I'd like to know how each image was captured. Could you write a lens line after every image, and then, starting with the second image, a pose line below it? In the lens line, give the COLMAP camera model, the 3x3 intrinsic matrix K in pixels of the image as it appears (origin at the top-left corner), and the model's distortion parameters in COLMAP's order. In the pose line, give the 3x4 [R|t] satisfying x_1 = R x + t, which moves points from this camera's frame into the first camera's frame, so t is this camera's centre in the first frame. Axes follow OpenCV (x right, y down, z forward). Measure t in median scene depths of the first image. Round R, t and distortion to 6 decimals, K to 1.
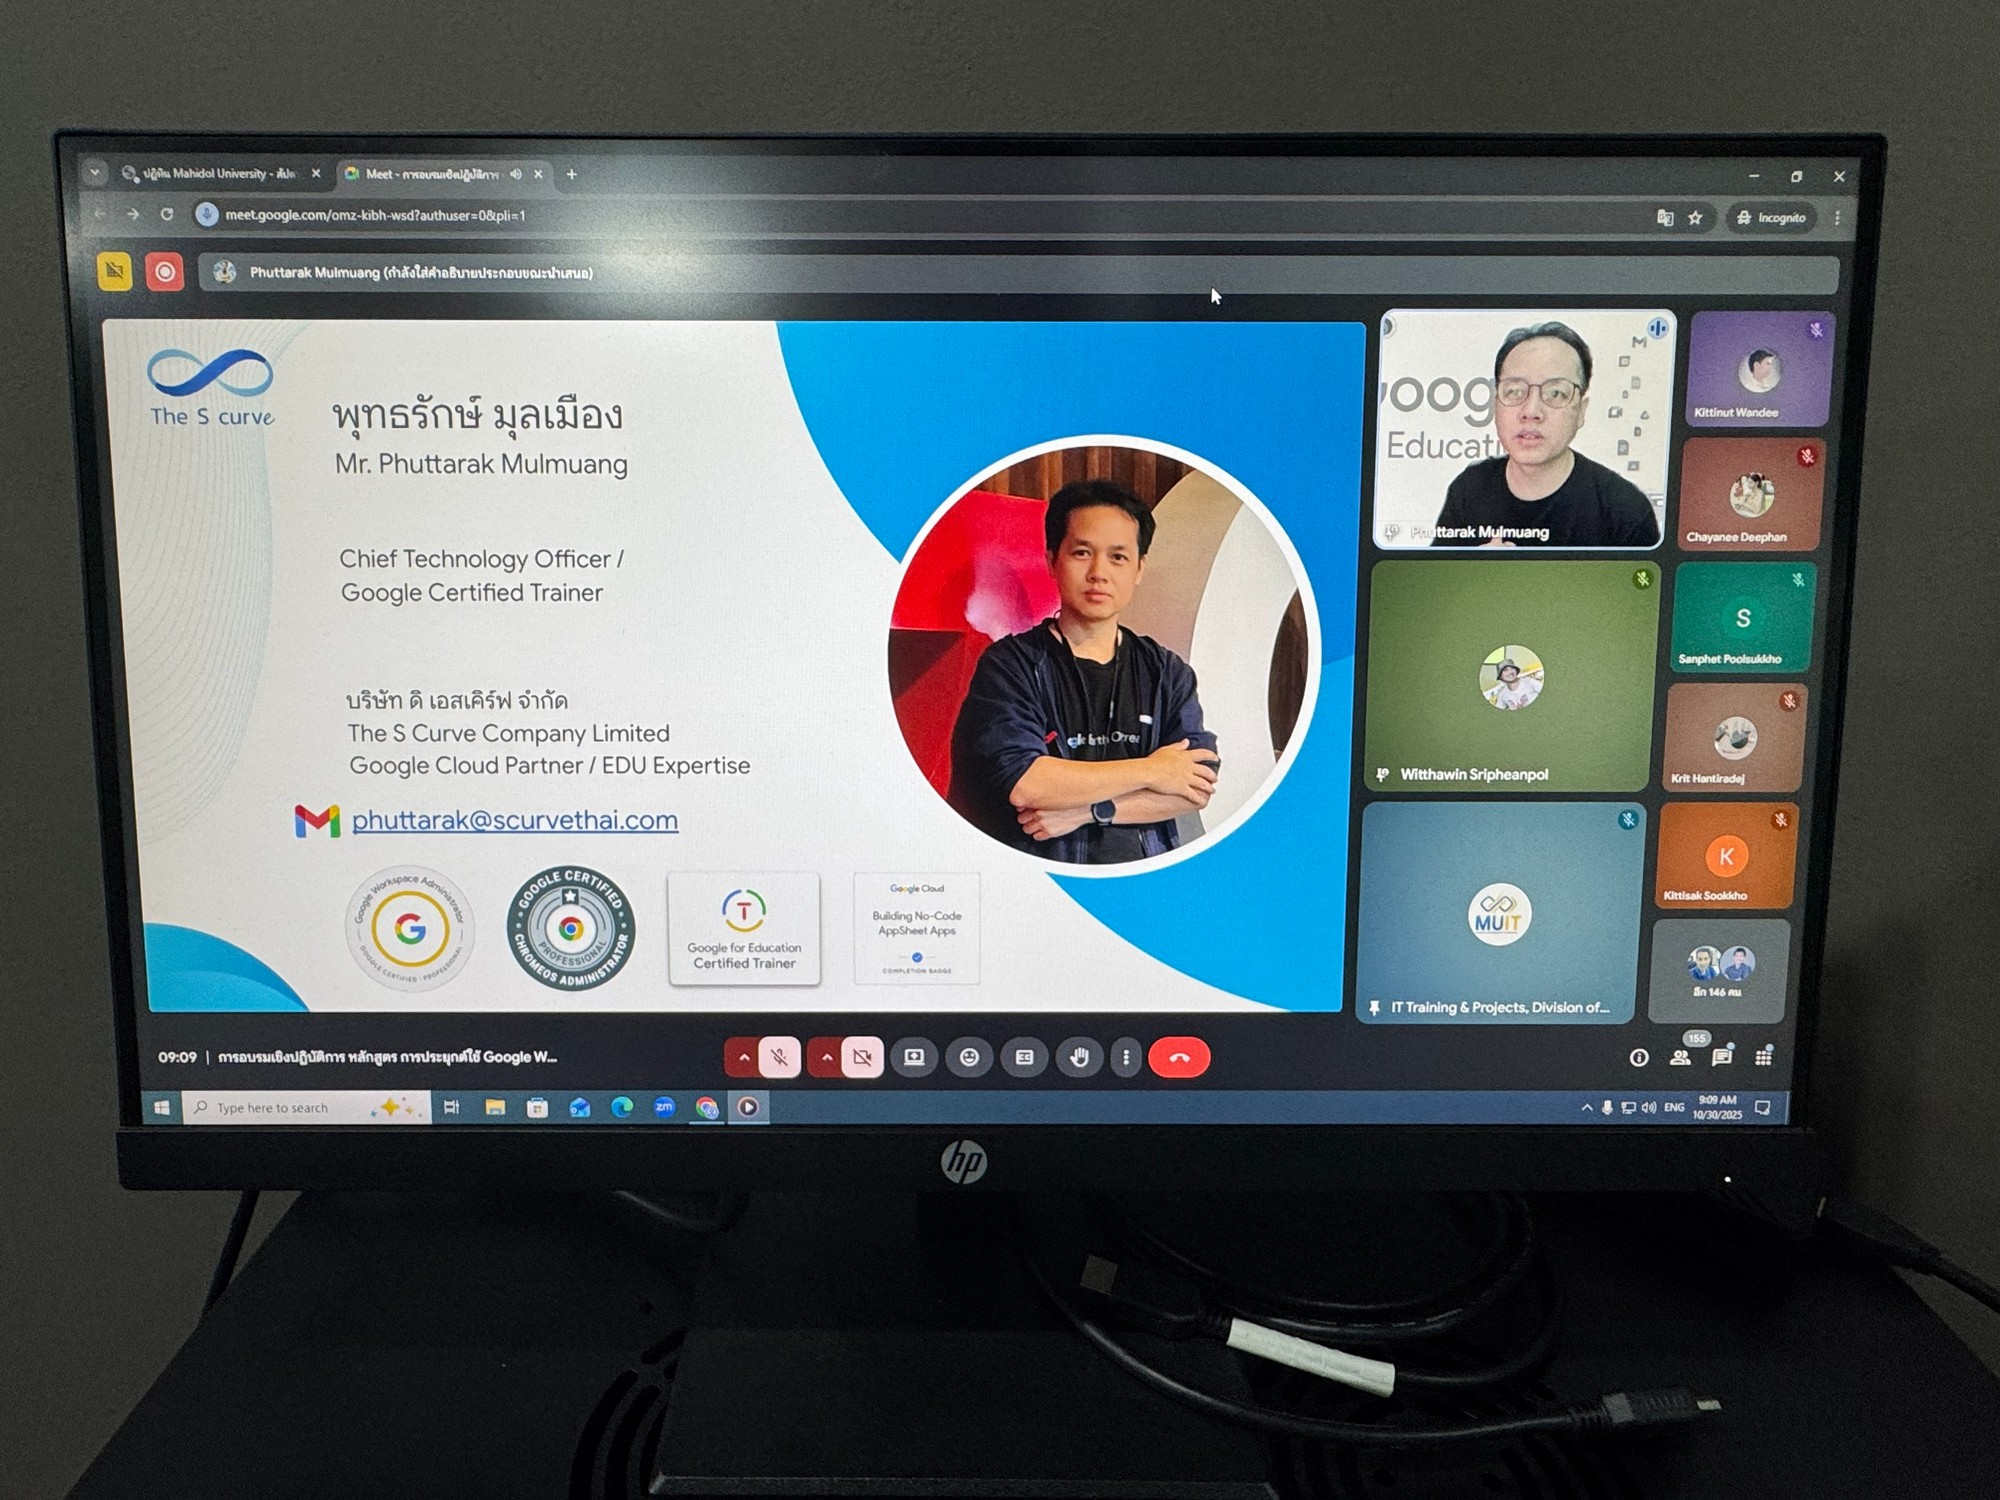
lens RADIAL K [[1205.2, 0, 997.4], [0, 1205.2, 762.5], [0, 0, 1]] dist [-0.012789, 0.012955]
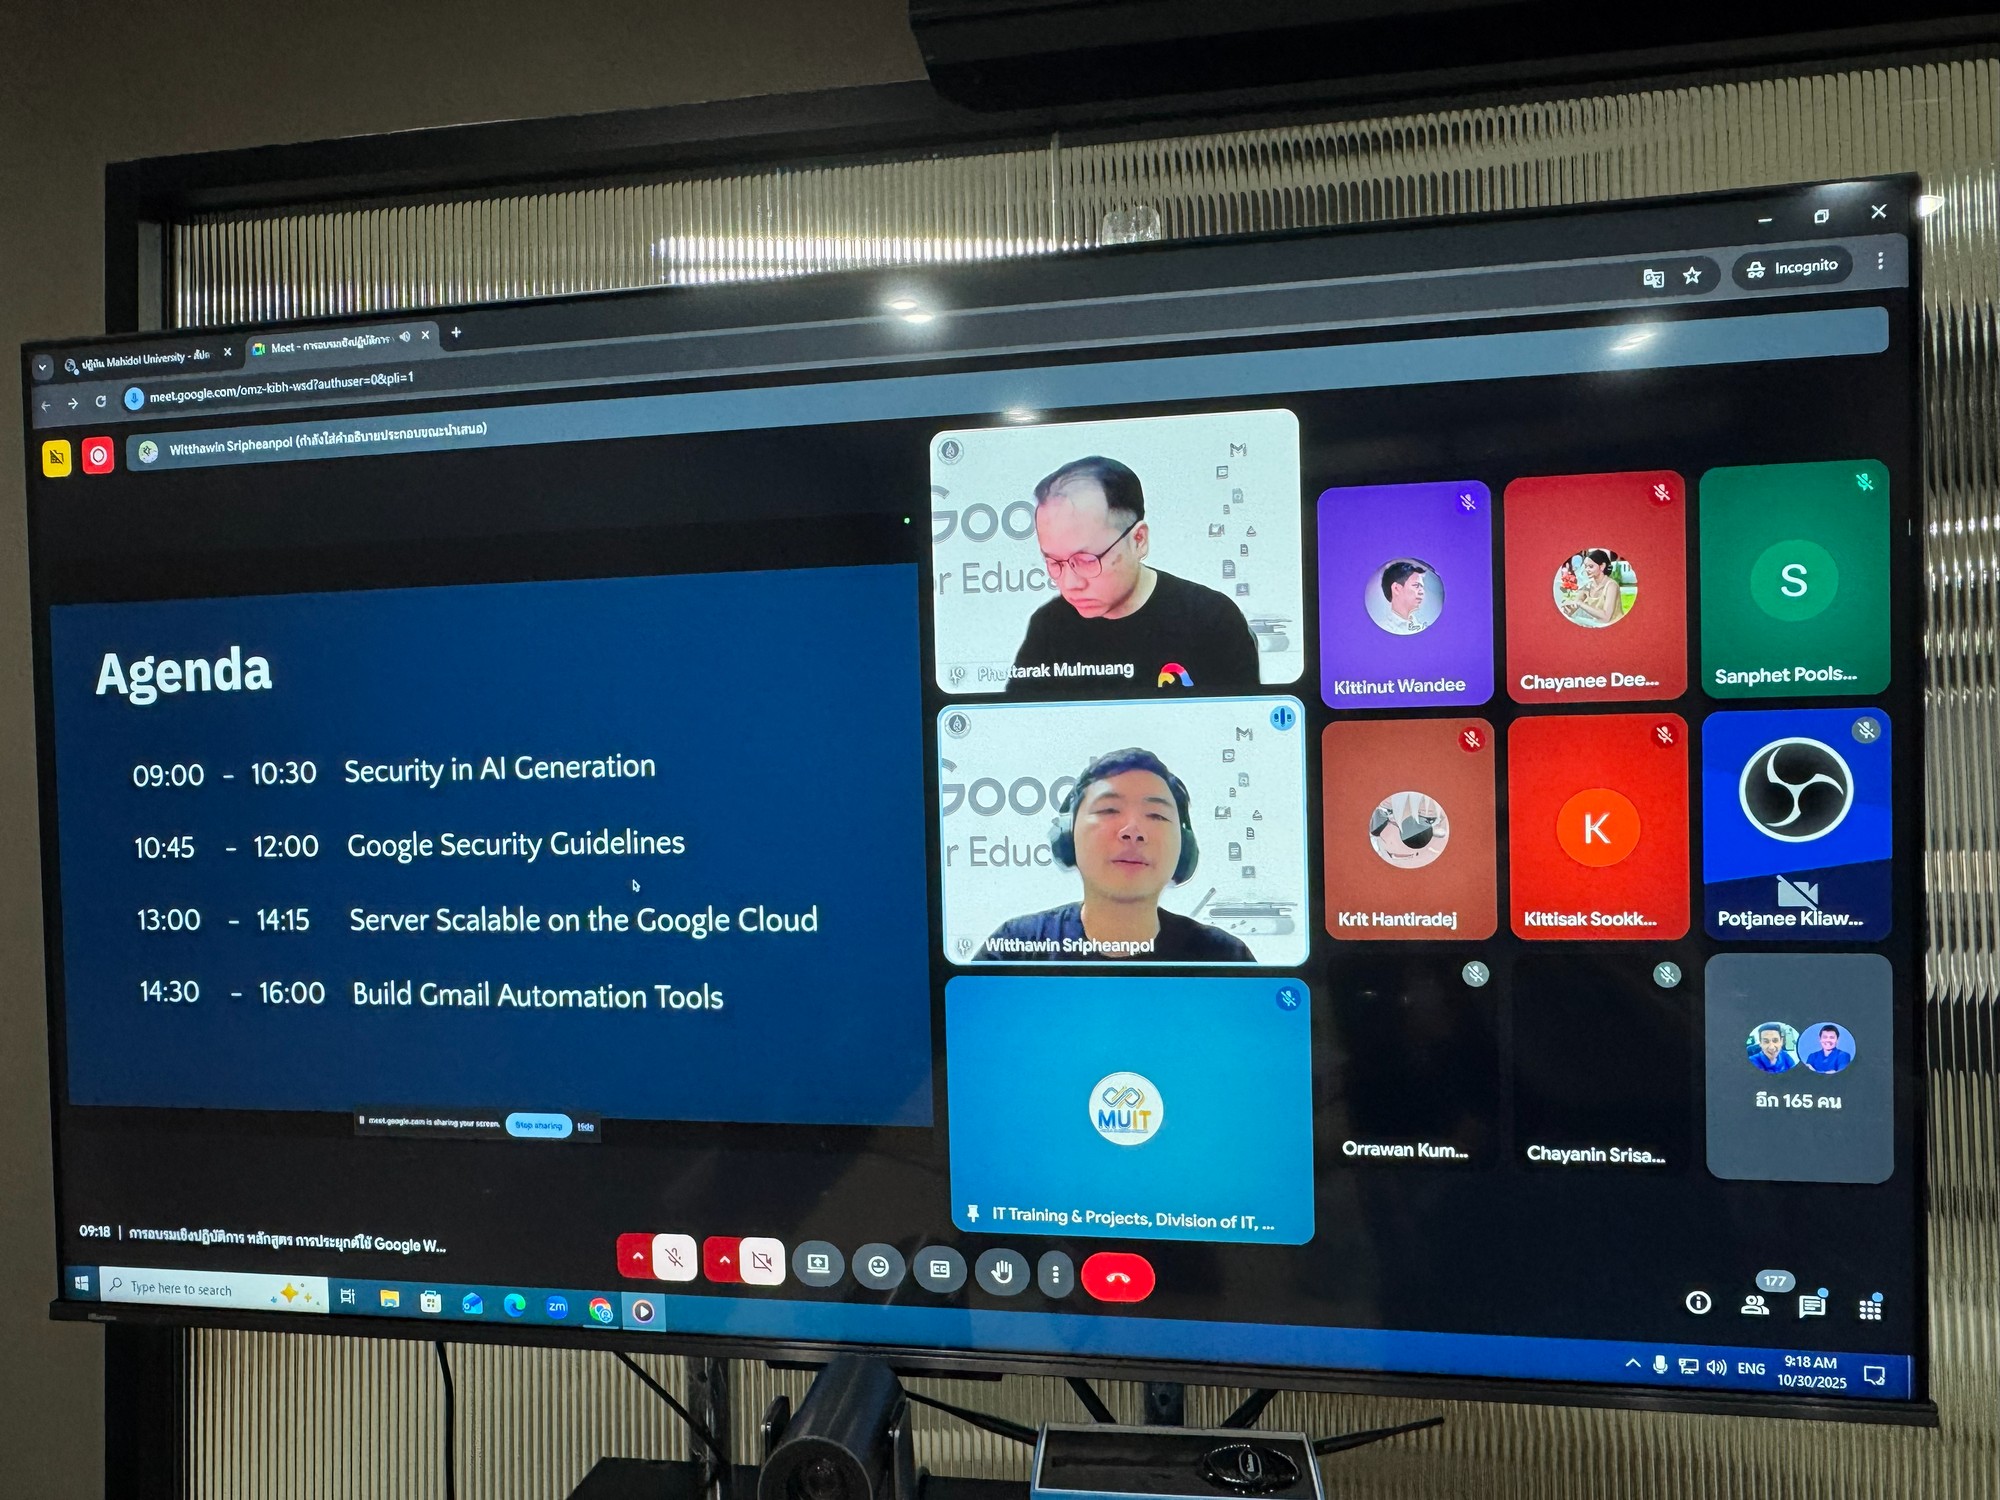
lens RADIAL K [[1389.0, 0, 1017.9], [0, 1389.0, 841.1], [0, 0, 1]] dist [-0.020677, 0.019738]
pose [[0.983562, -0.013056, -0.180096, 0.272036], [0.001273, 0.997859, -0.065386, 0.000078], [0.180565, 0.064082, 0.981473, 0.000217]]
